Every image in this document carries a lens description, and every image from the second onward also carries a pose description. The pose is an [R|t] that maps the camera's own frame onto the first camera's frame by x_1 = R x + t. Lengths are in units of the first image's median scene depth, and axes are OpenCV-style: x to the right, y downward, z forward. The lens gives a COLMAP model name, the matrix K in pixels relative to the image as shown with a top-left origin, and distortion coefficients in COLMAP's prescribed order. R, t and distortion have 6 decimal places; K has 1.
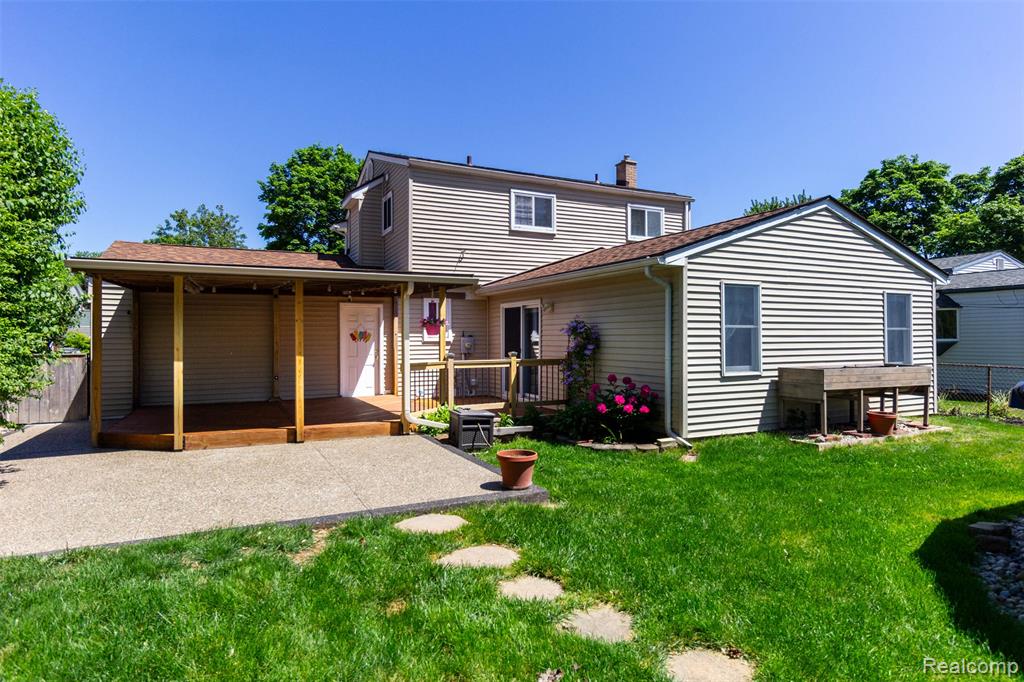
lens RADIAL K [[597.7, 0, 513.0], [0, 597.7, 334.1], [0, 0, 1]] dist [-0.000539, -0.001606]
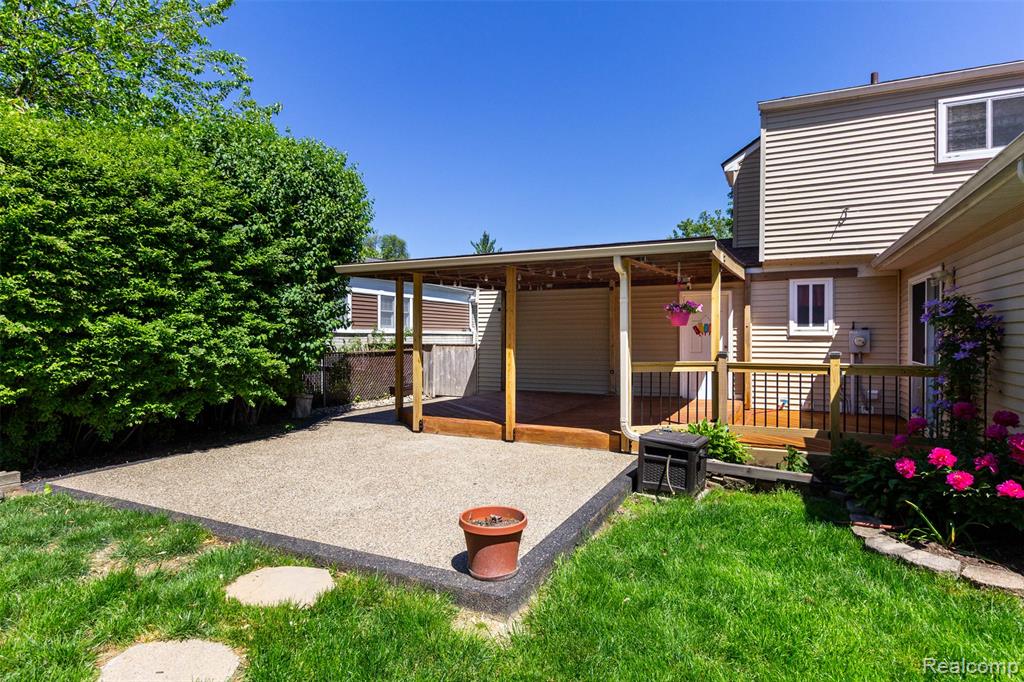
lens RADIAL K [[551.8, 0, 513.2], [0, 551.8, 333.3], [0, 0, 1]] dist [0.003739, -0.000511]
pose [[0.615103, 0.001987, -0.788445, 0.193099], [0.001887, 0.999990, 0.003993, 0.005631], [0.788445, -0.003944, 0.615093, 0.283810]]
